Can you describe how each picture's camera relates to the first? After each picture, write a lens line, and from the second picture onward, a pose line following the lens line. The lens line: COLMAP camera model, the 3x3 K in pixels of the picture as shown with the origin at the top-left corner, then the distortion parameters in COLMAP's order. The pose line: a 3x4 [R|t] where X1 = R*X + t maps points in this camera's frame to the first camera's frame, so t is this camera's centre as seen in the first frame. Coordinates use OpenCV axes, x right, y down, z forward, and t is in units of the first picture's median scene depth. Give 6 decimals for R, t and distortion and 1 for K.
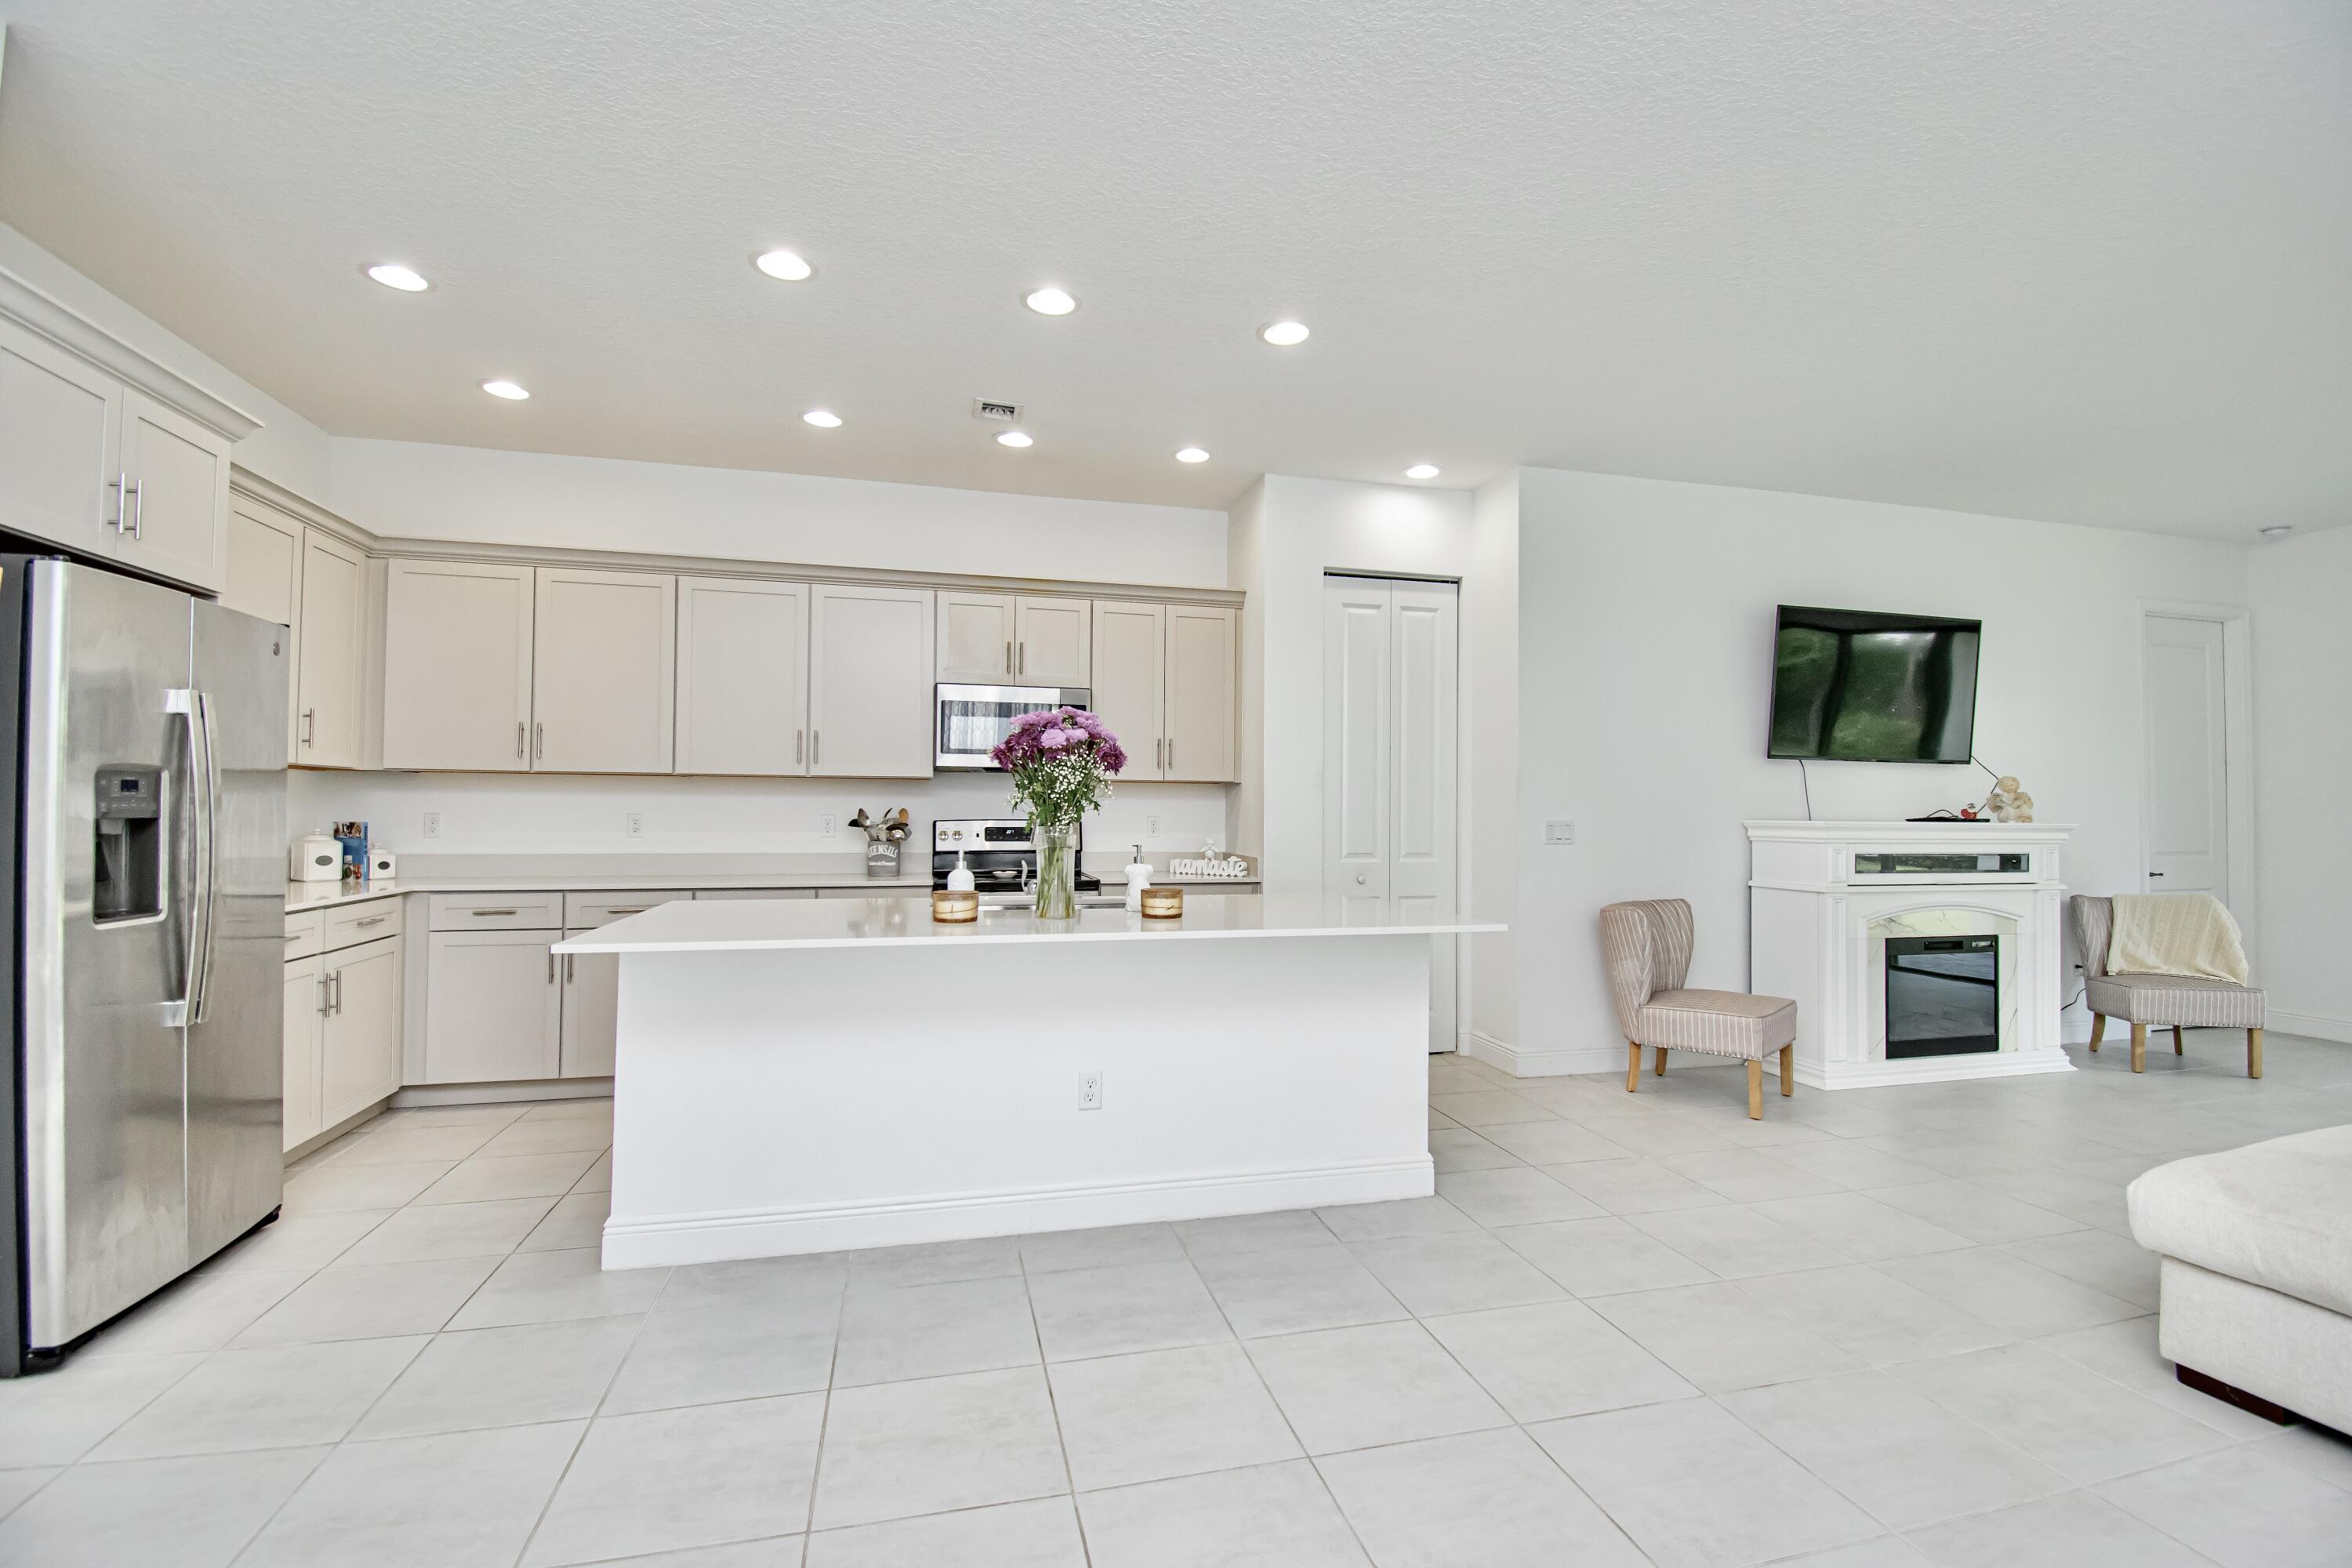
lens RADIAL K [[1015.6, 0, 1176.0], [0, 1015.6, 784.0], [0, 0, 1]] dist [0.000461, -0.013825]
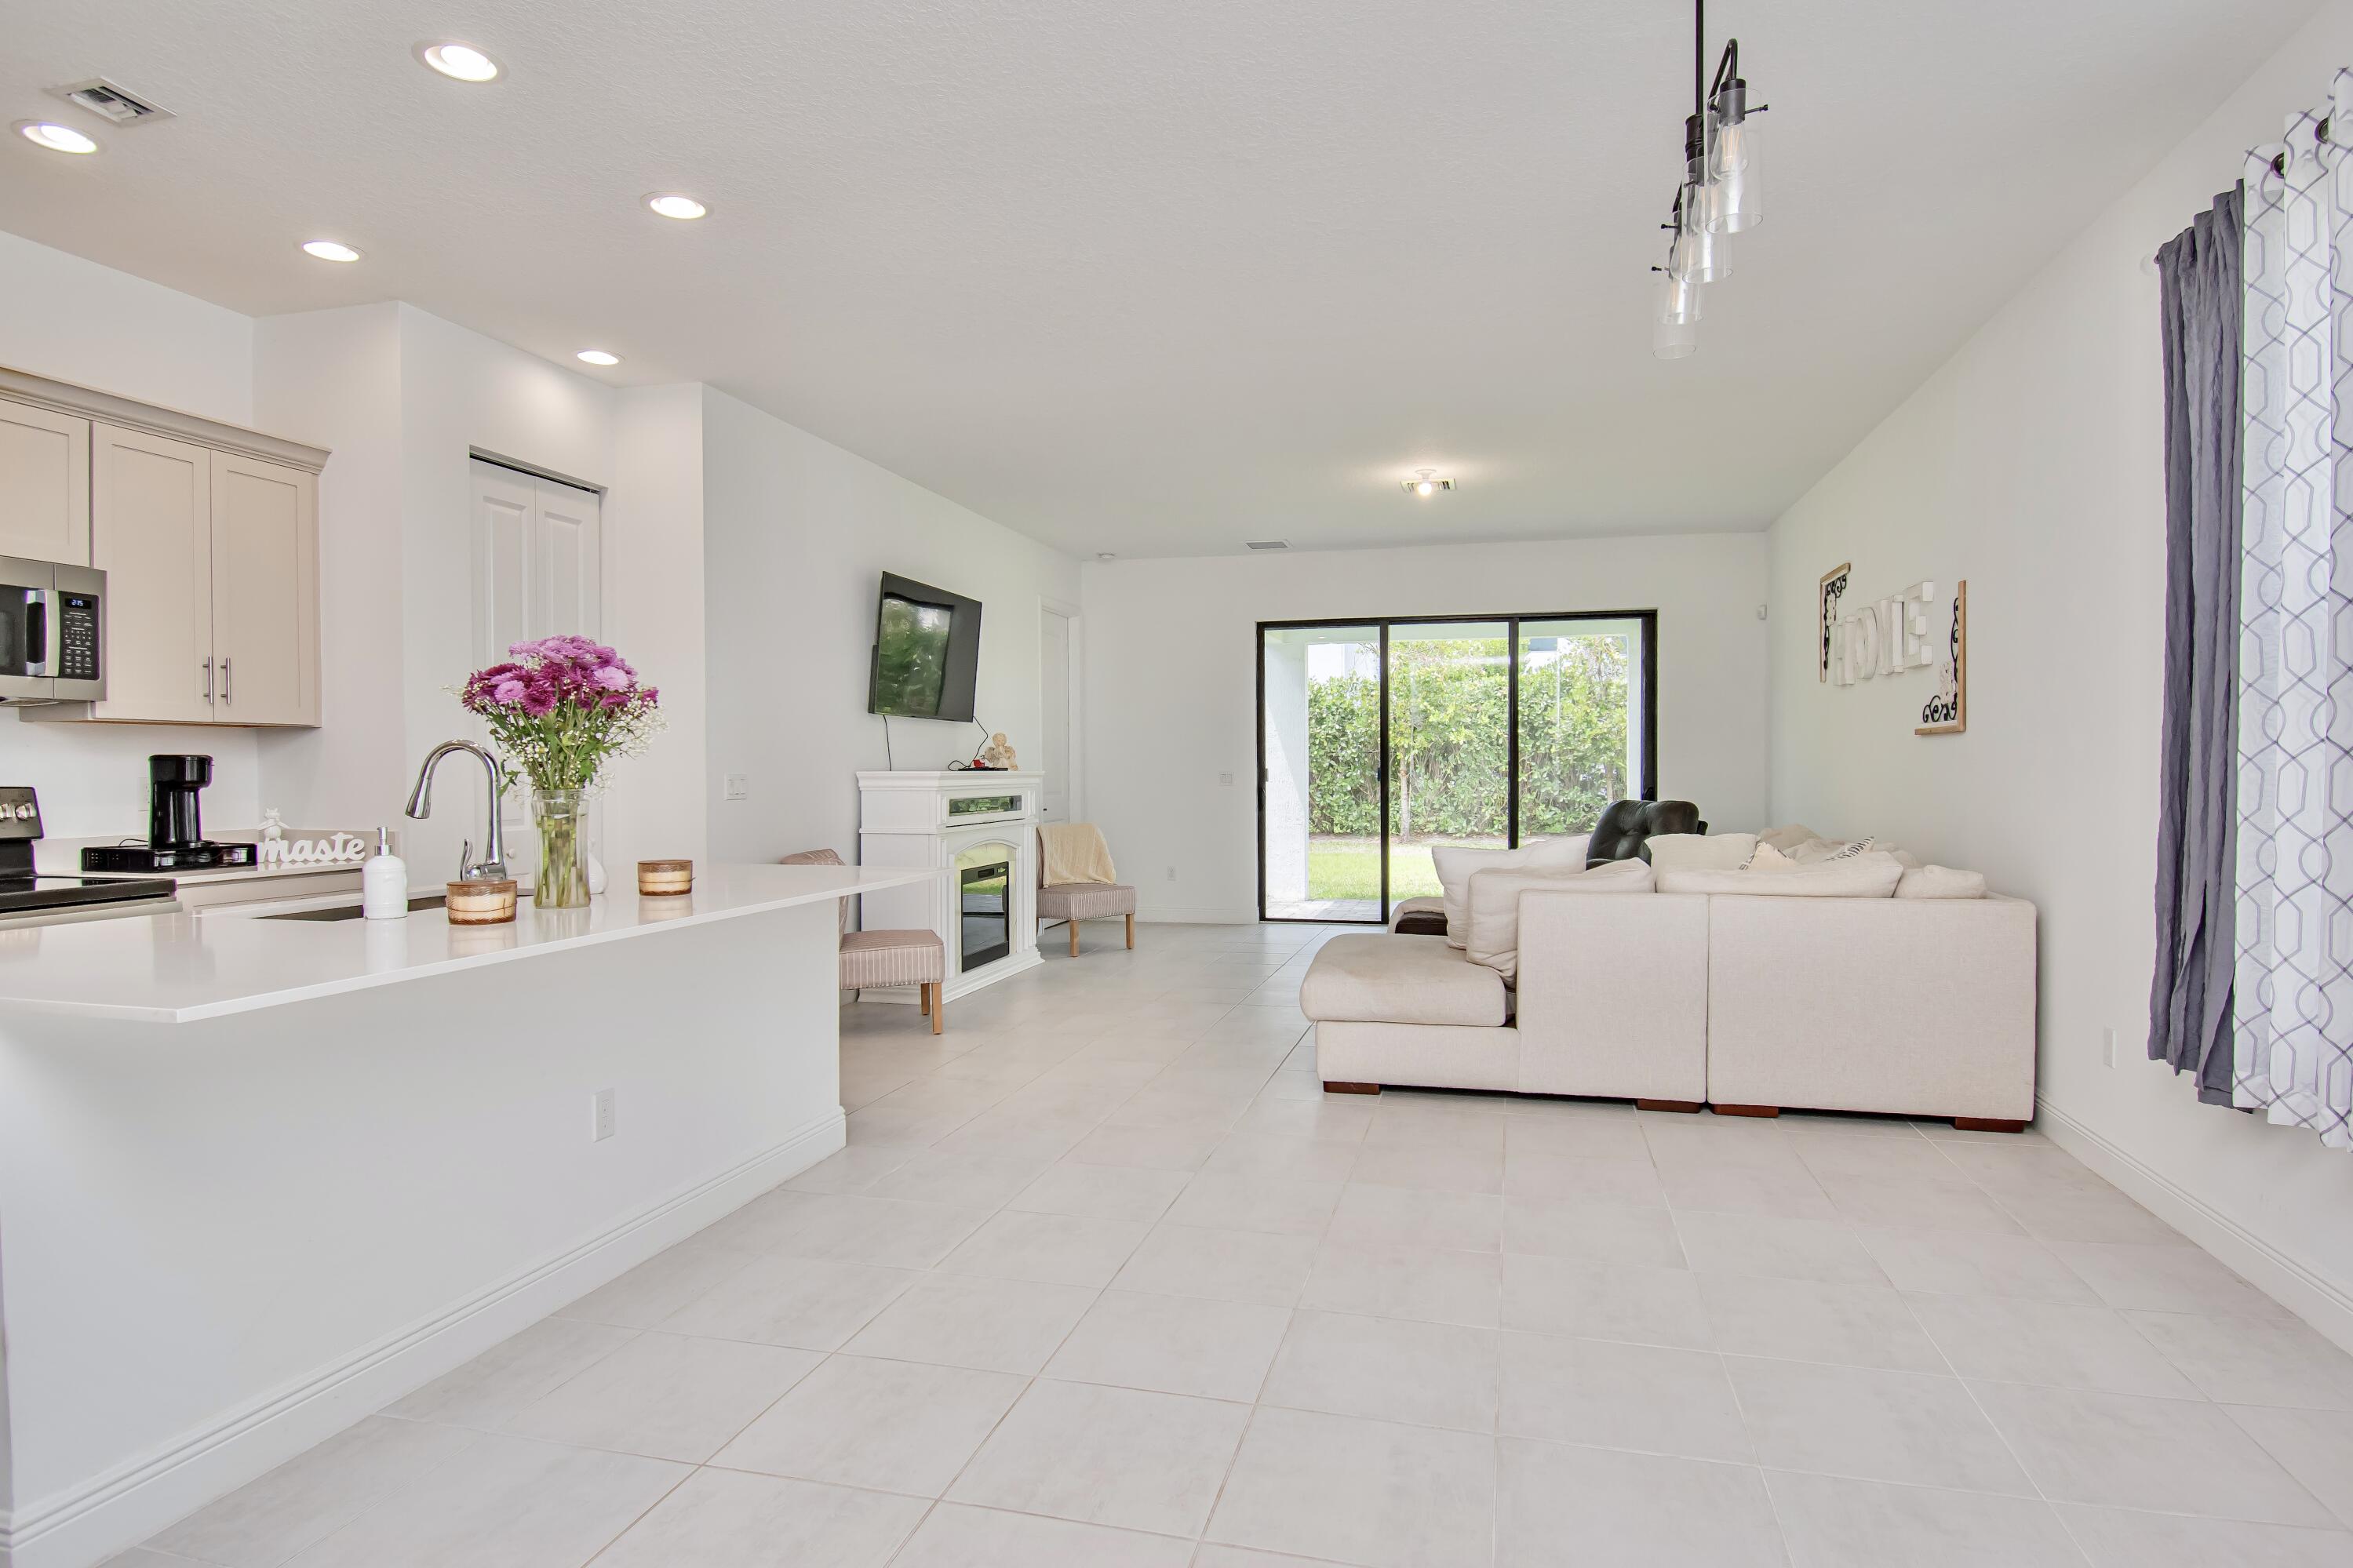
lens RADIAL K [[1294.9, 0, 1185.6], [0, 1294.9, 777.8], [0, 0, 1]] dist [-0.005288, -0.001290]
pose [[0.469553, -0.017931, 0.882722, -0.475526], [-0.015970, 0.999458, 0.028798, -0.001796], [-0.882760, -0.027619, 0.469012, 0.070276]]
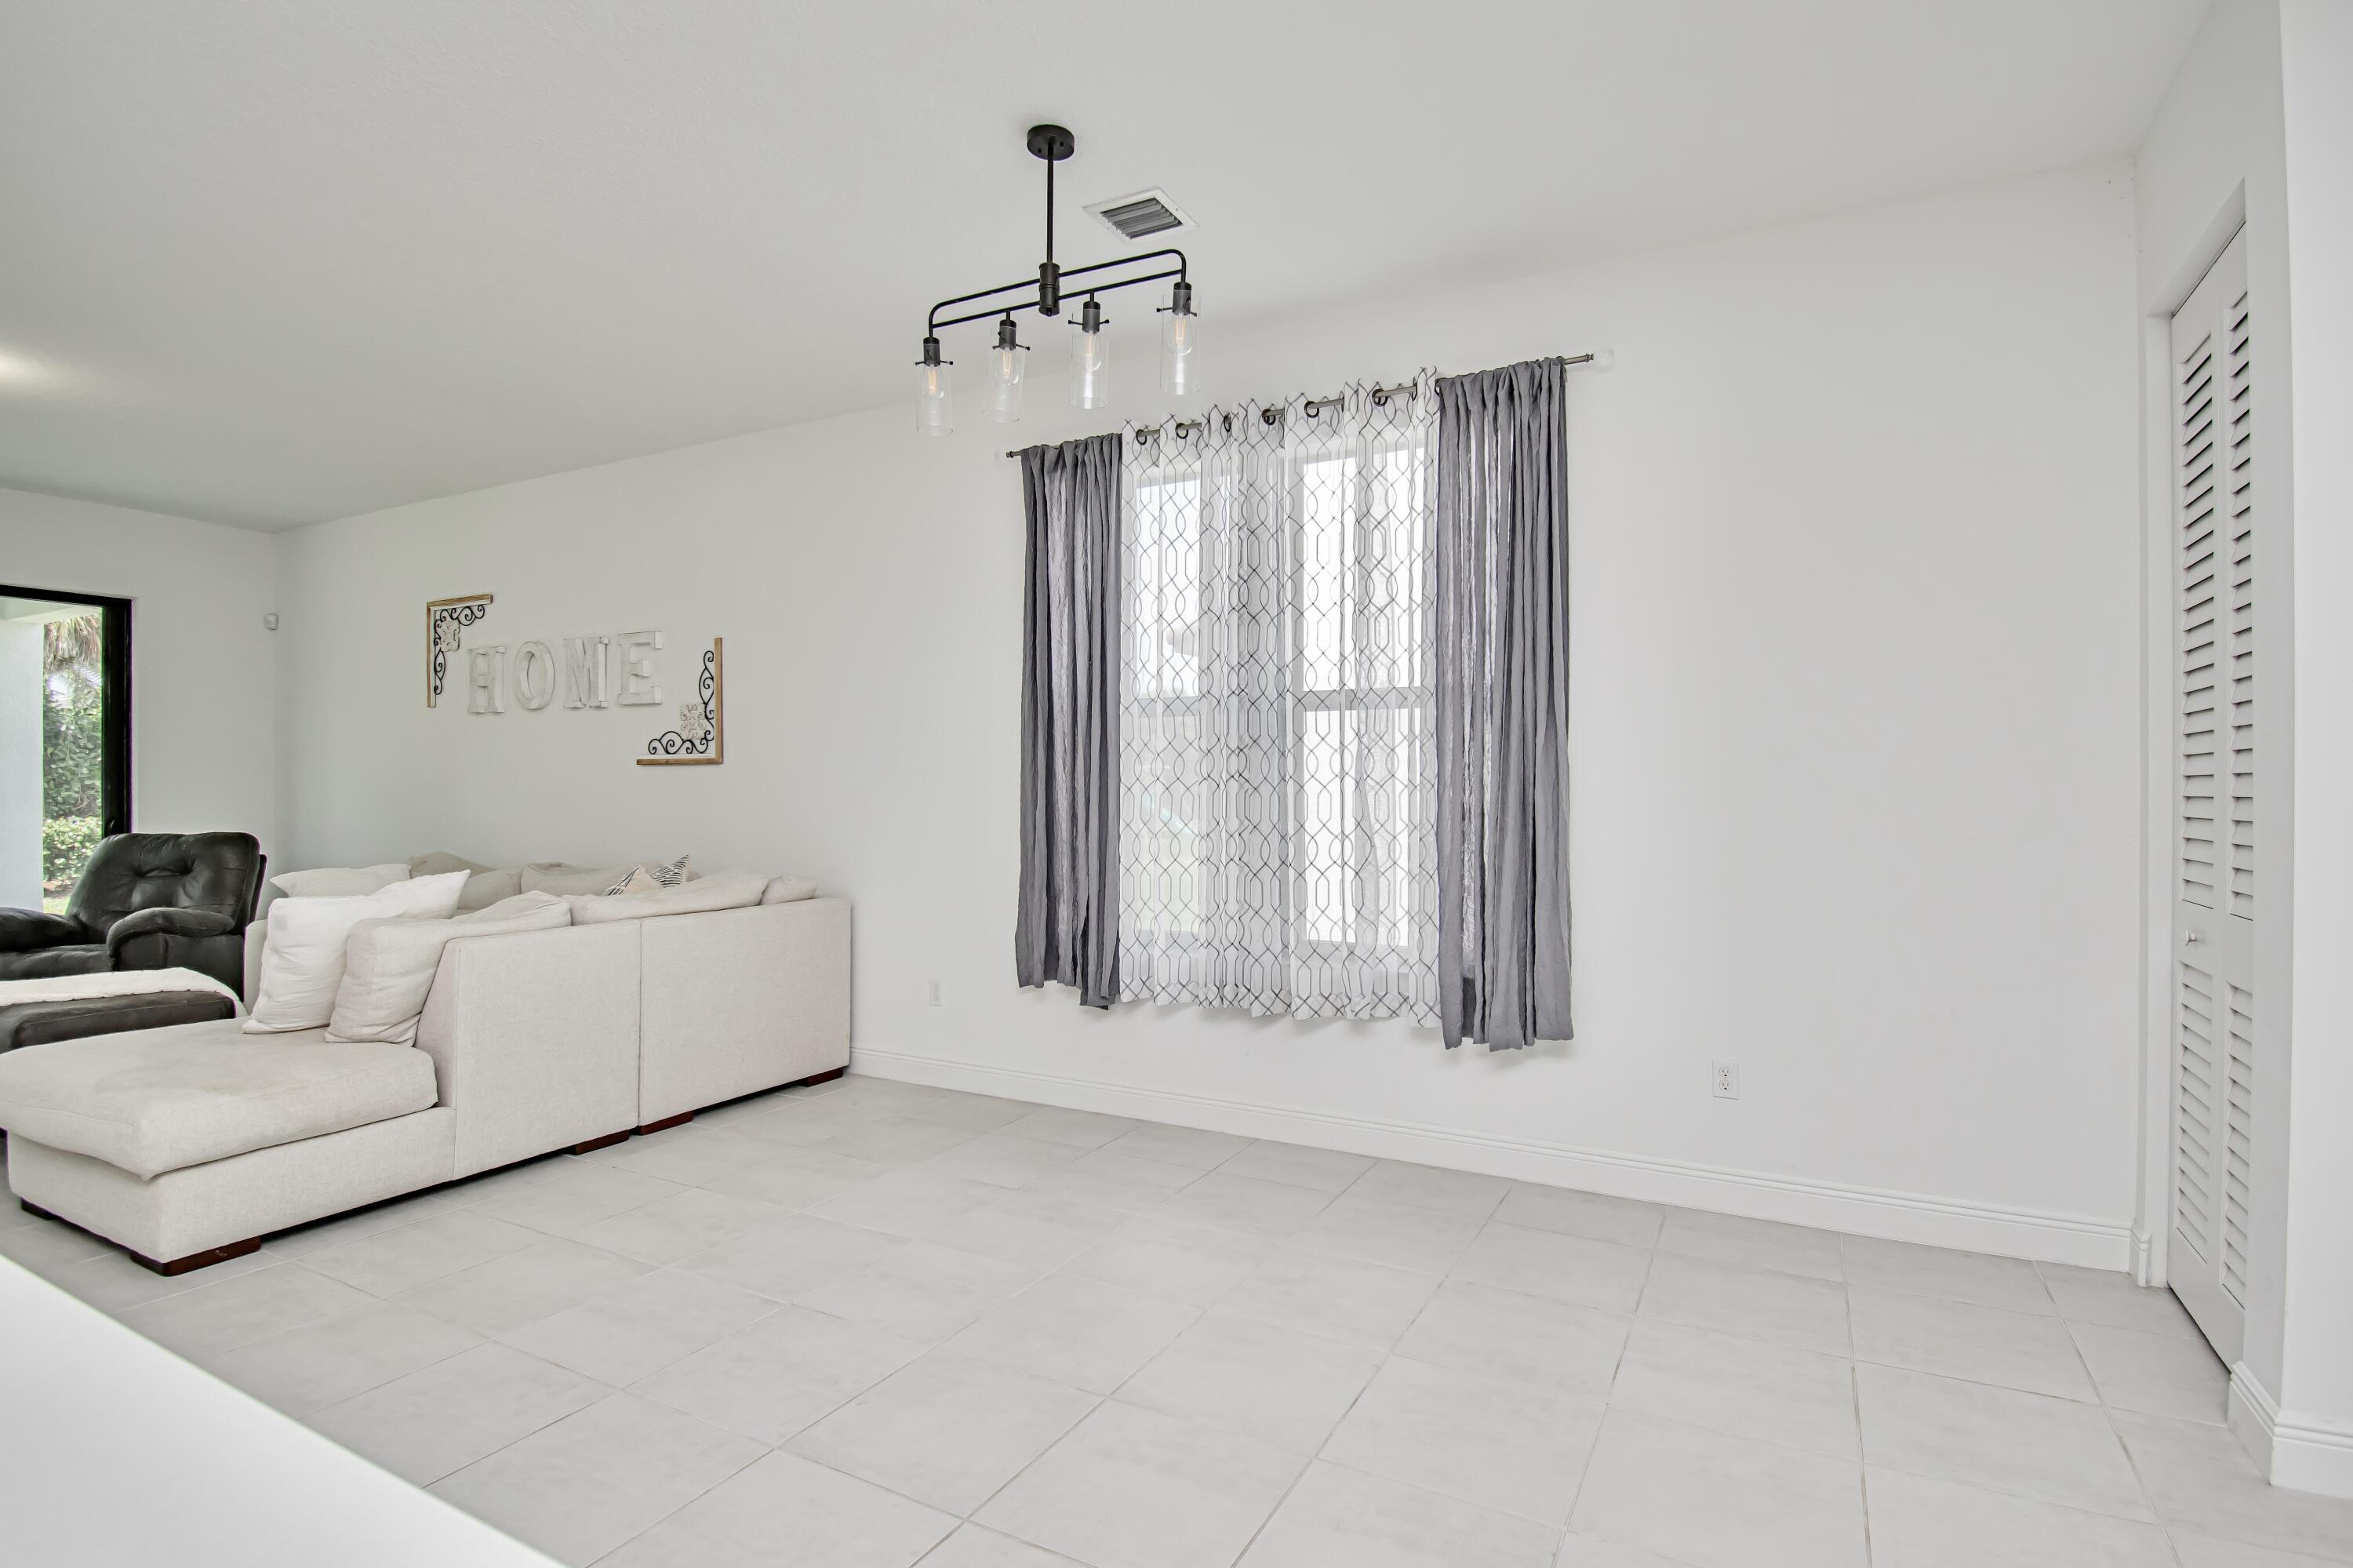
lens RADIAL K [[1150.2, 0, 1191.4], [0, 1150.2, 788.6], [0, 0, 1]] dist [0.033231, -0.034893]
pose [[-0.743989, -0.009184, 0.668128, -0.342474], [-0.024489, 0.999609, -0.013529, 0.008889], [-0.667742, -0.026427, -0.743923, 0.527725]]
